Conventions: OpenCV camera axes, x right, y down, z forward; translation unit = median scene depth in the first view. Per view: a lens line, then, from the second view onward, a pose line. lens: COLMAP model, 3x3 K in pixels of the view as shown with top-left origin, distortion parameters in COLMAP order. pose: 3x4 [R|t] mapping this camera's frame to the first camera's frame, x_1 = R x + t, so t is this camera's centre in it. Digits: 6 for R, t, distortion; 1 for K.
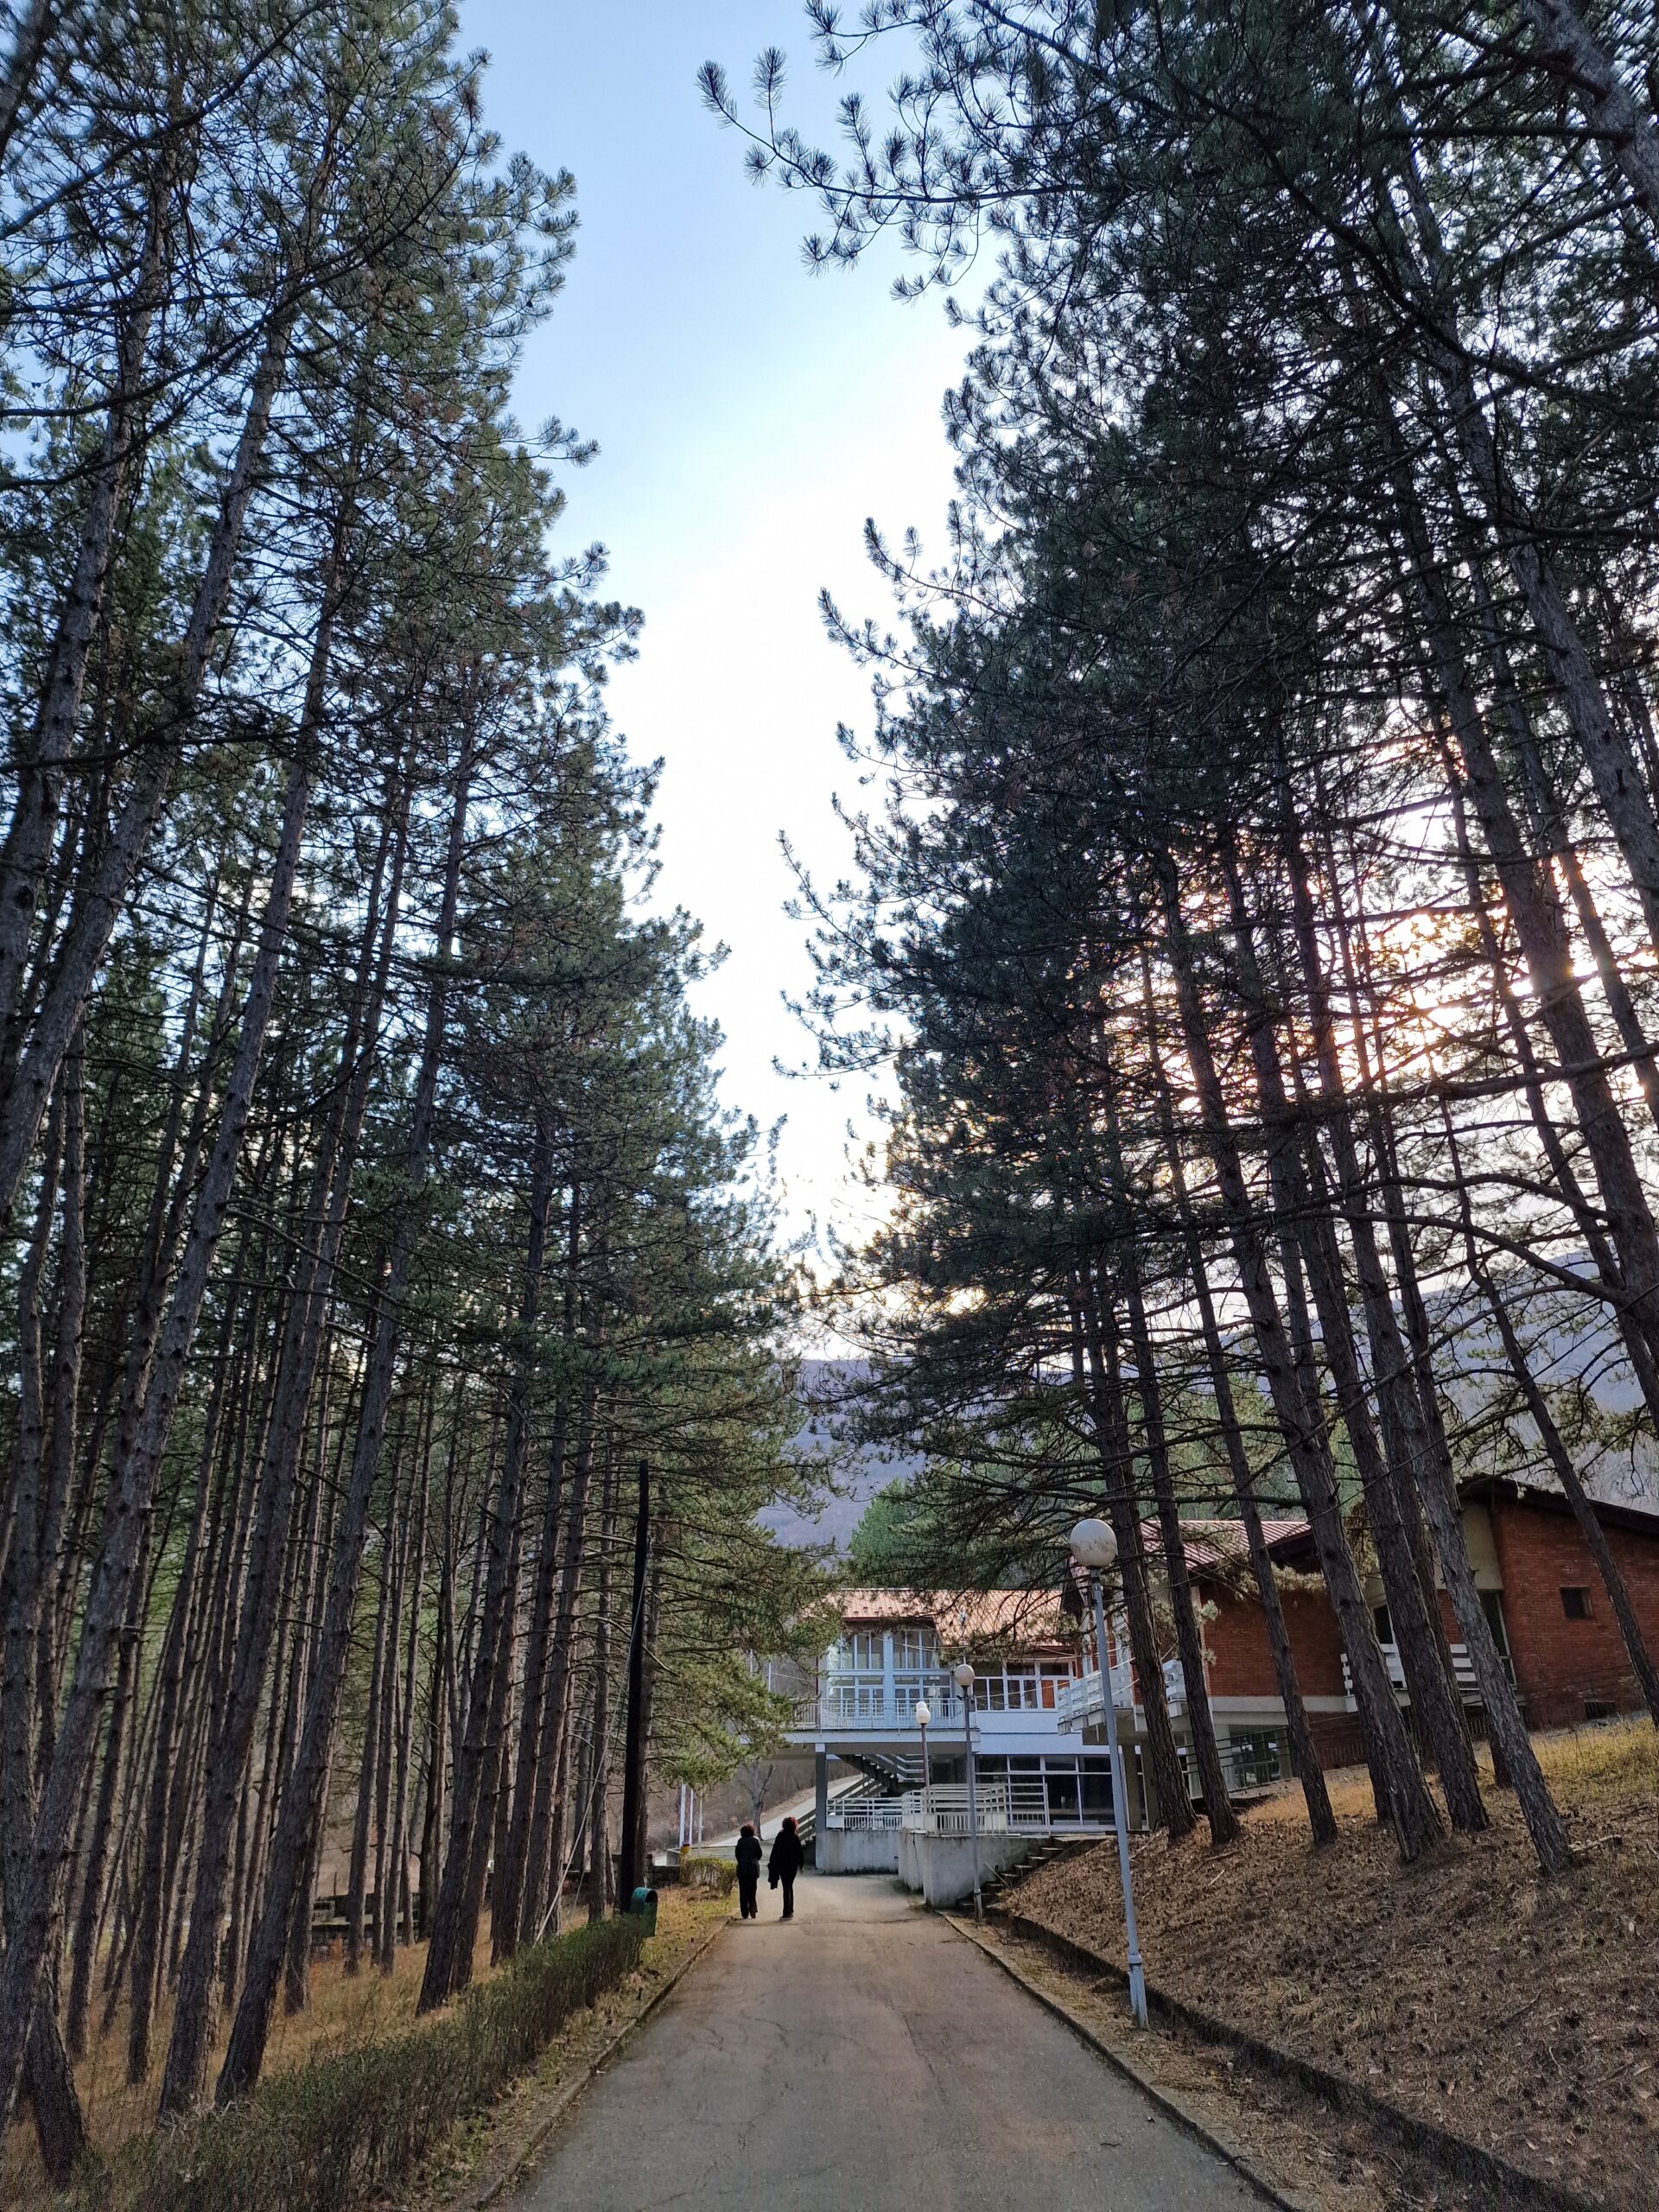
lens RADIAL K [[1437.9, 0, 829.5], [0, 1437.9, 1106.0], [0, 0, 1]] dist [0.026582, -0.001391]
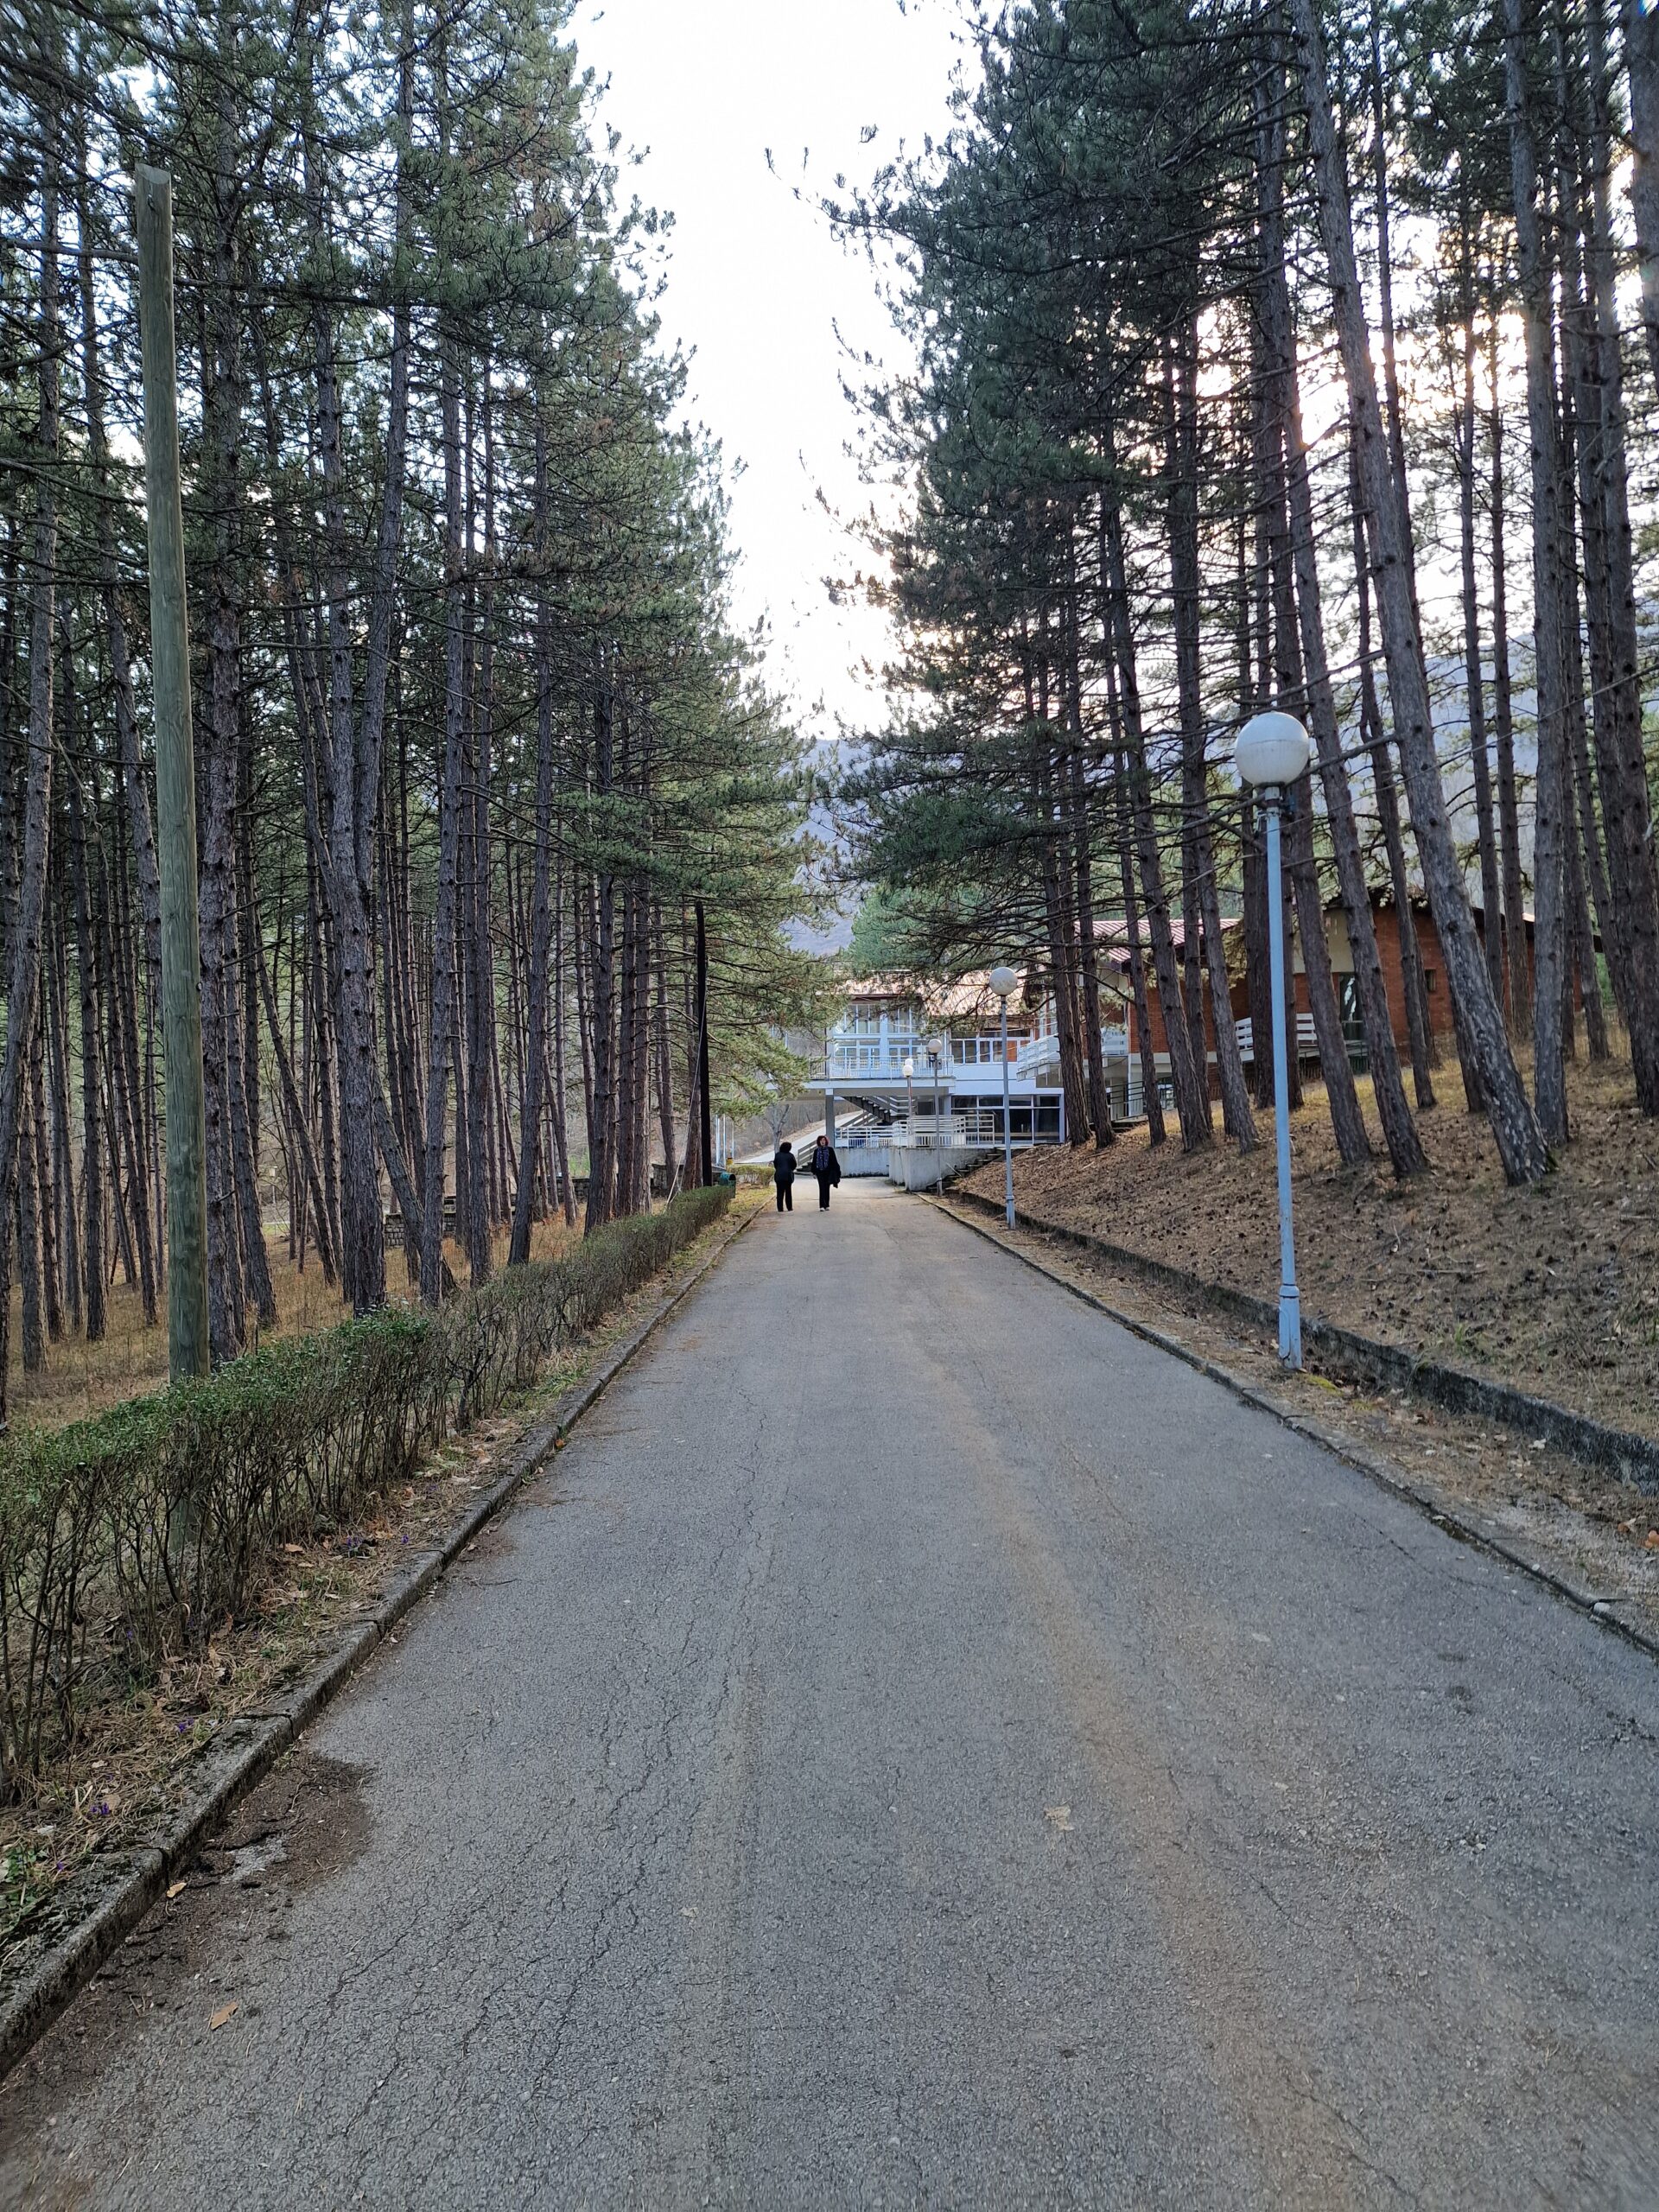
lens RADIAL K [[1437.9, 0, 829.5], [0, 1437.9, 1106.0], [0, 0, 1]] dist [0.026582, -0.001391]
pose [[0.999943, -0.010323, -0.002564, -0.005237], [0.010453, 0.909094, 0.416461, -0.104630], [-0.001969, -0.416464, 0.909150, -0.226584]]
